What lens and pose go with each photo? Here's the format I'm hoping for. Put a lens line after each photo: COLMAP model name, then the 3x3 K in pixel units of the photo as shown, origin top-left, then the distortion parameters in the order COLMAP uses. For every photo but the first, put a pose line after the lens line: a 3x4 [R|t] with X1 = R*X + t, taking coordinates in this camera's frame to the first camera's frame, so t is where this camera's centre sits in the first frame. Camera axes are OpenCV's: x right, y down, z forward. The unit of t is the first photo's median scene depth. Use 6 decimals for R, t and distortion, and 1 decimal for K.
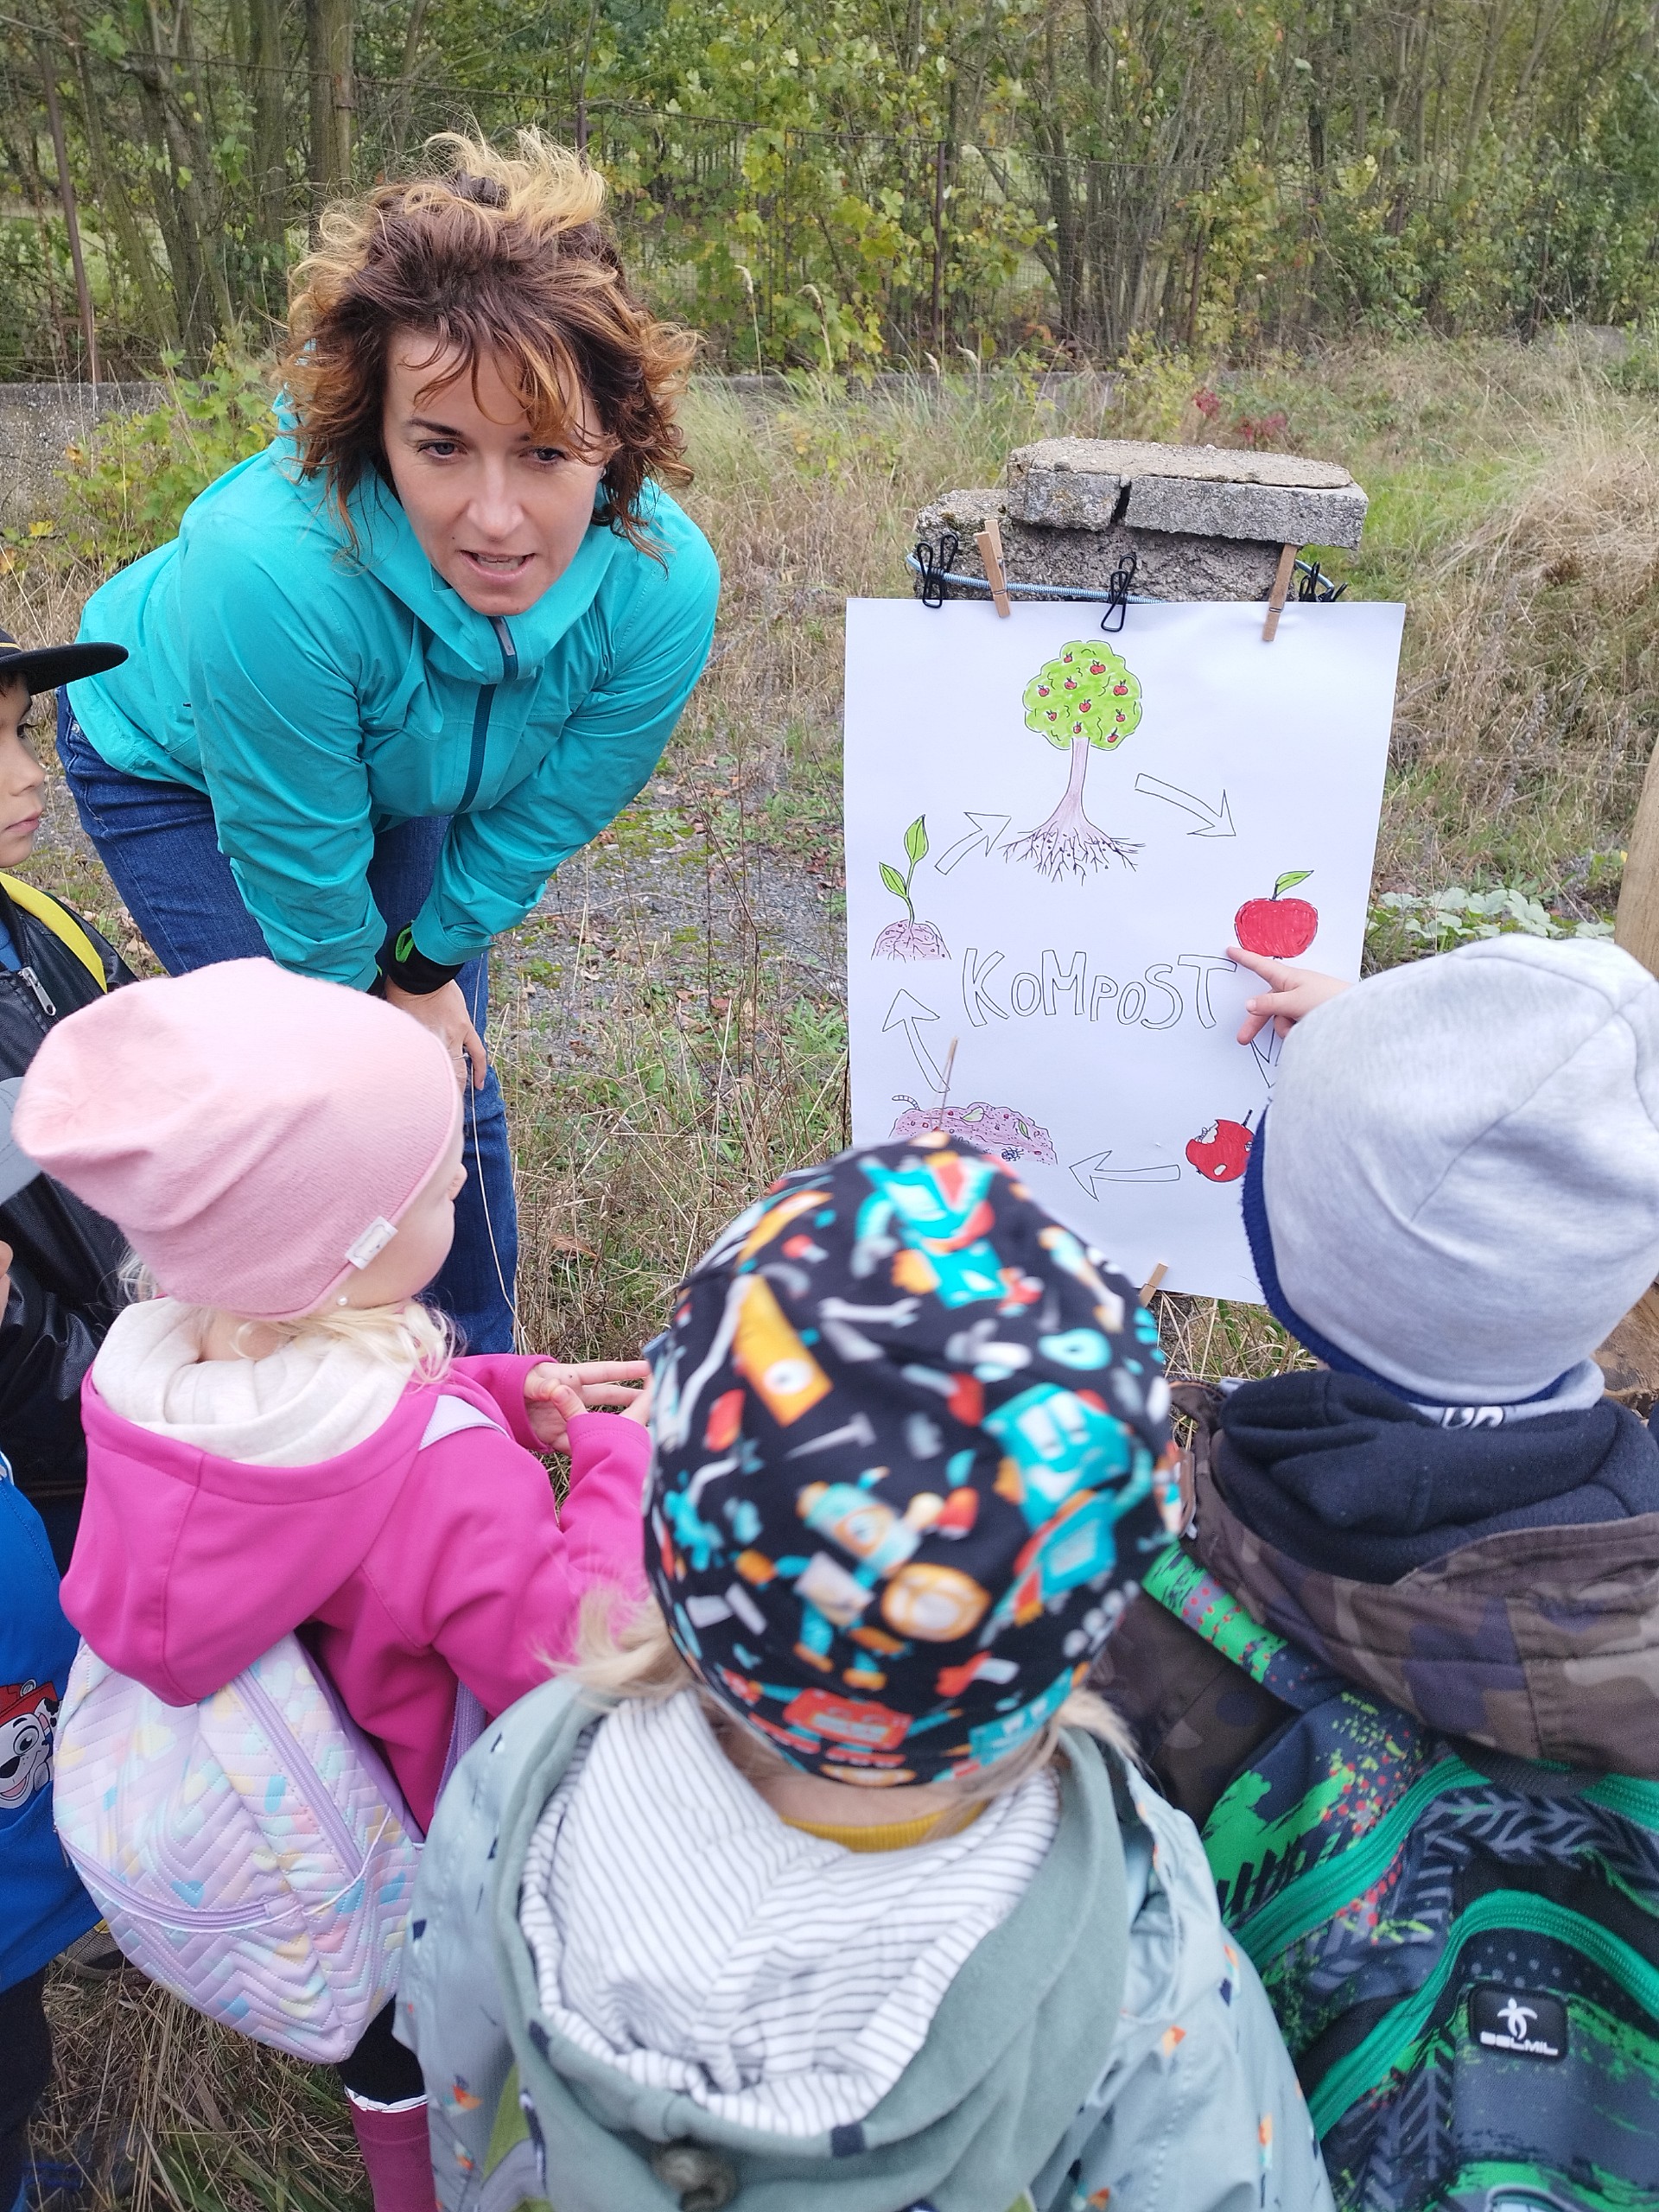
lens RADIAL K [[1730.4, 0, 840.9], [0, 1730.4, 1095.8], [0, 0, 1]] dist [0.046726, -0.058749]
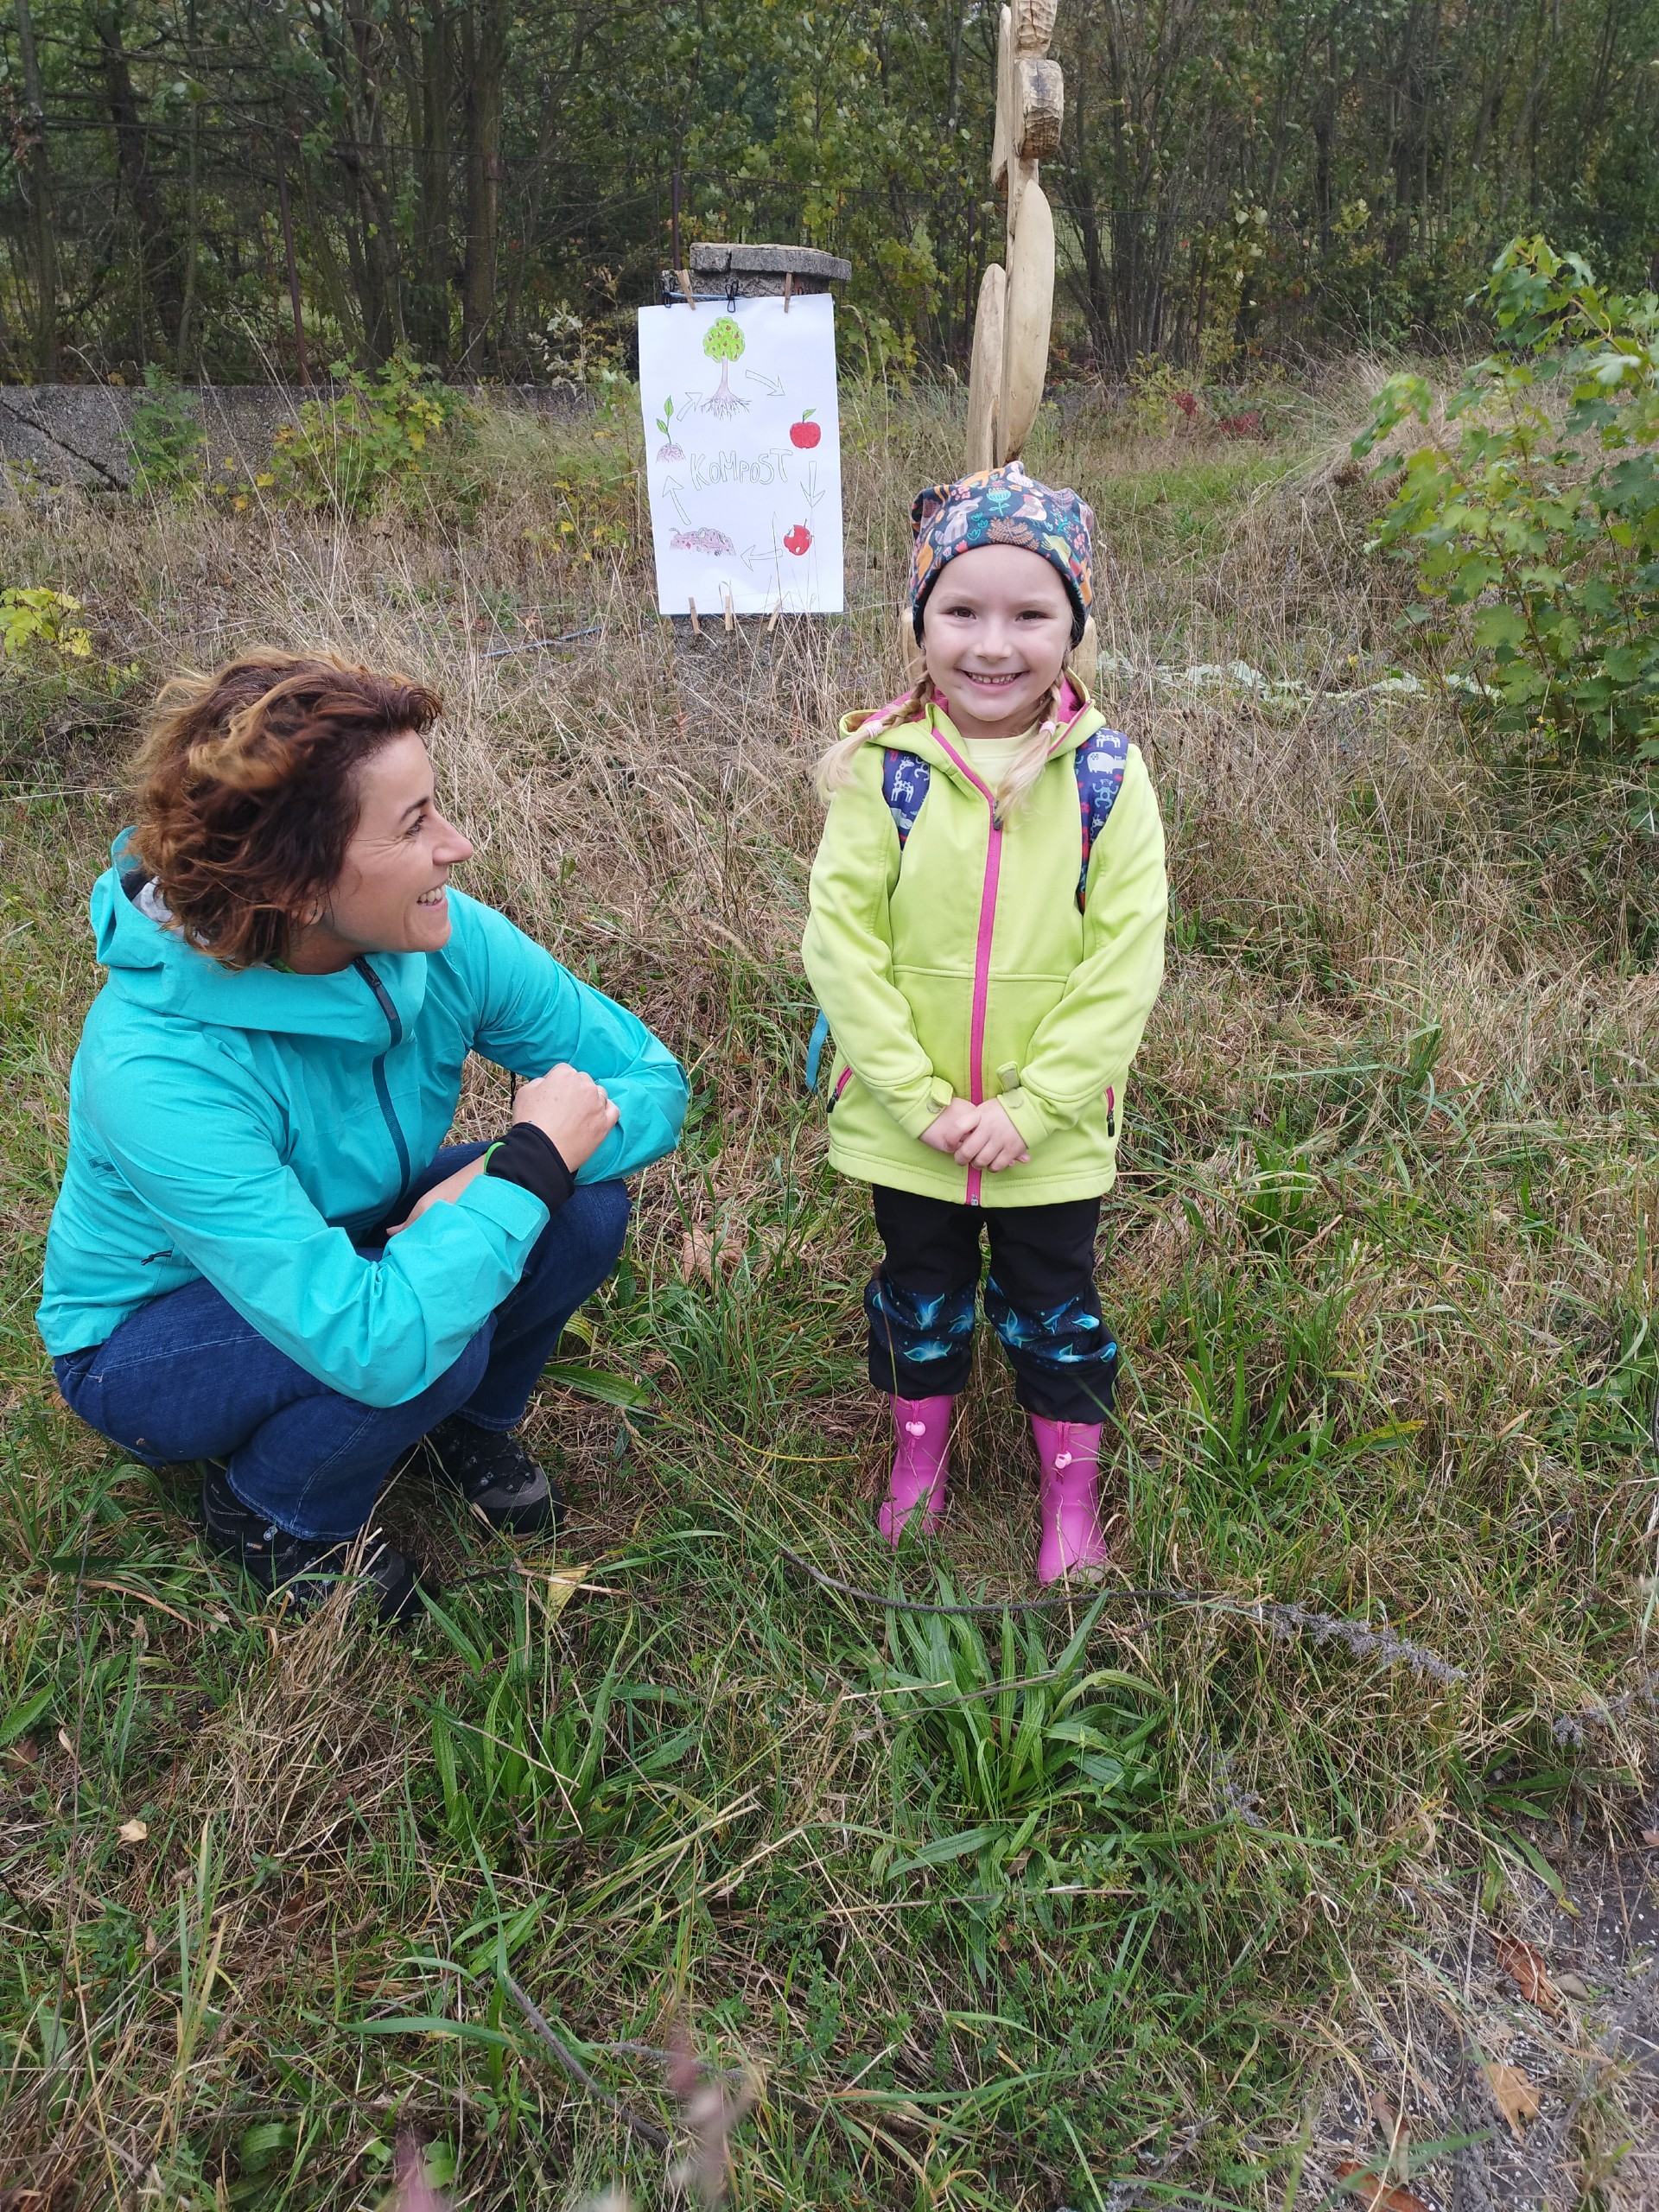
lens RADIAL K [[1642.2, 0, 812.8], [0, 1642.2, 1112.9], [0, 0, 1]] dist [0.010913, -0.007637]
pose [[0.996130, 0.014934, -0.086616, 0.505861], [-0.015284, 0.999877, -0.003383, 0.943816], [0.086555, 0.004694, 0.996236, -1.459576]]
